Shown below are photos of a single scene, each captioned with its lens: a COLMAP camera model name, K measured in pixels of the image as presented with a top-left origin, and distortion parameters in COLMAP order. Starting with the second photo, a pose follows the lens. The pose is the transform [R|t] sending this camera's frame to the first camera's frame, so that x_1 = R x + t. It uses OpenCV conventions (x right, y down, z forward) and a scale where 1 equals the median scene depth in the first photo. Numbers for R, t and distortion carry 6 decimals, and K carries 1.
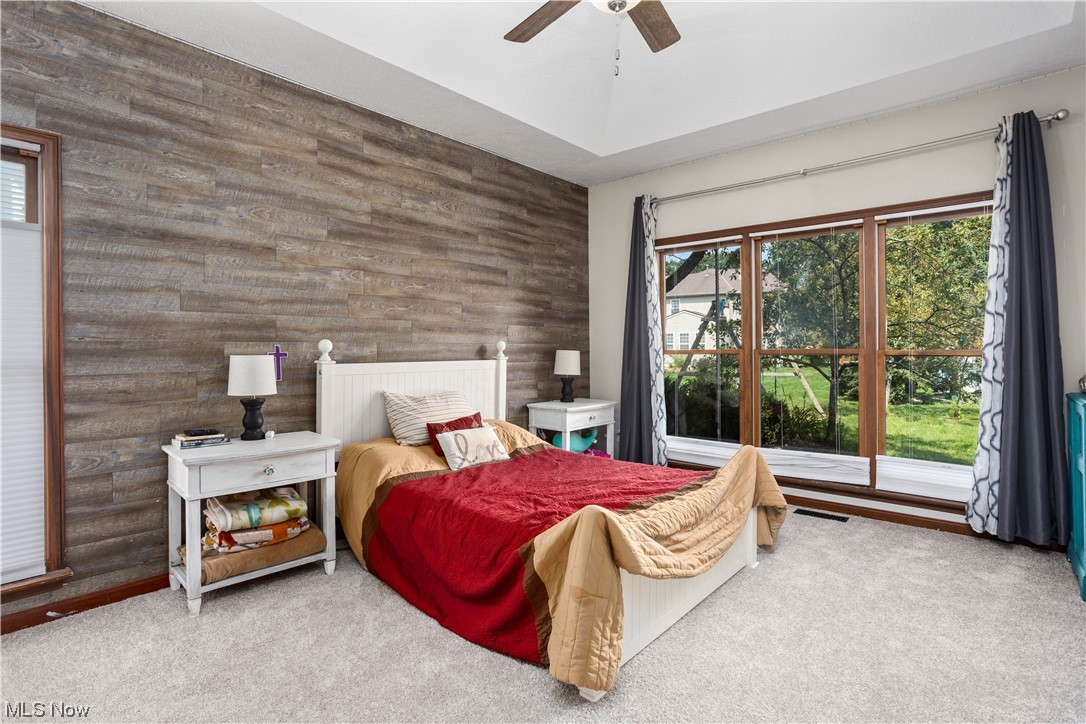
lens RADIAL K [[527.8, 0, 543.3], [0, 527.8, 347.1], [0, 0, 1]] dist [-0.030171, 0.001028]
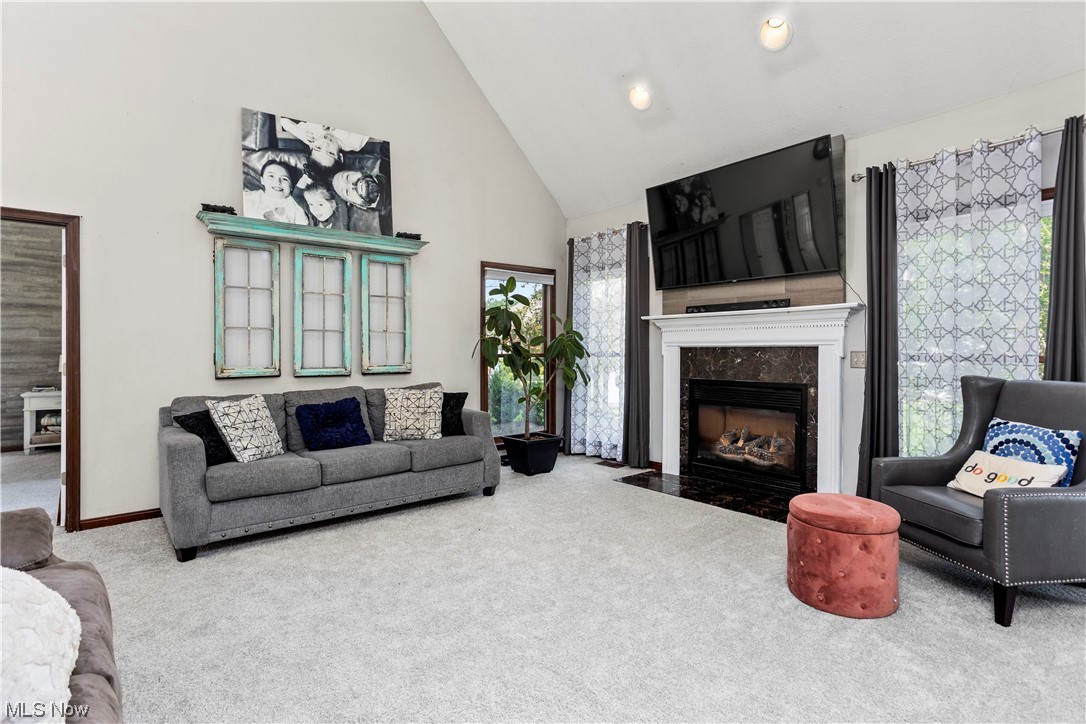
lens RADIAL K [[525.9, 0, 540.7], [0, 525.9, 346.9], [0, 0, 1]] dist [-0.030379, 0.018251]
pose [[0.985416, 0.001749, -0.170155, 2.059745], [-0.003079, 0.999967, -0.007552, -0.010479], [0.170137, 0.007965, 0.985388, -1.007073]]
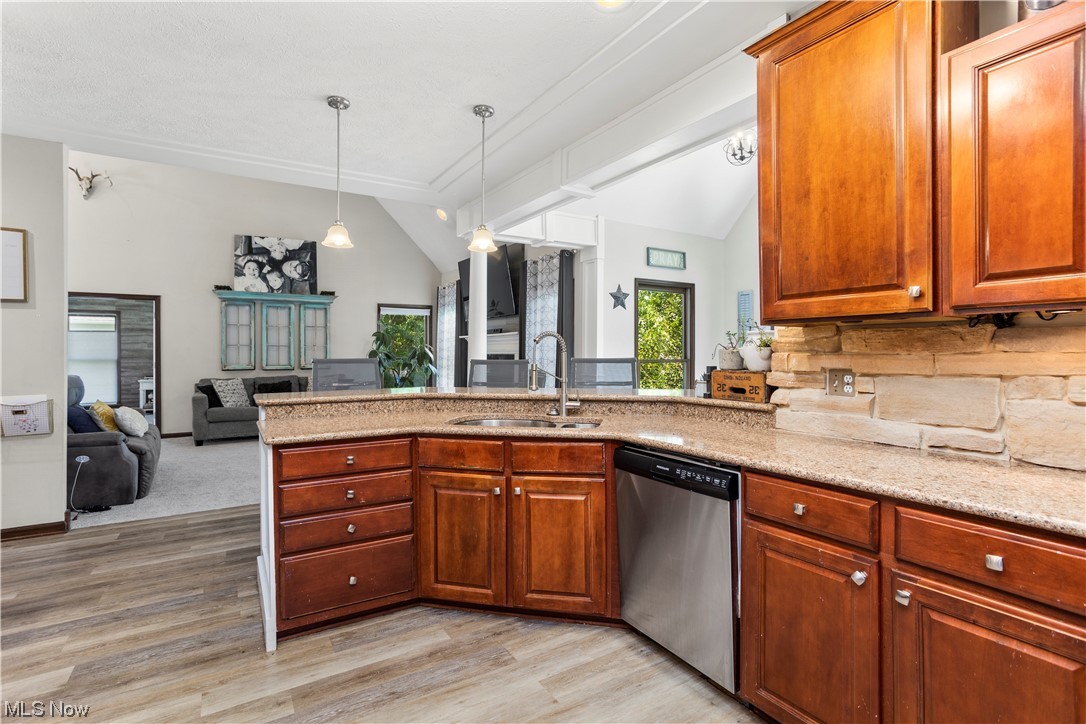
lens RADIAL K [[525.7, 0, 544.8], [0, 525.7, 354.4], [0, 0, 1]] dist [-0.039847, 0.018352]
pose [[0.957082, 0.008546, -0.289693, 3.543911], [-0.006703, 0.999951, 0.007352, -0.054758], [0.289741, -0.005095, 0.957091, -2.031011]]
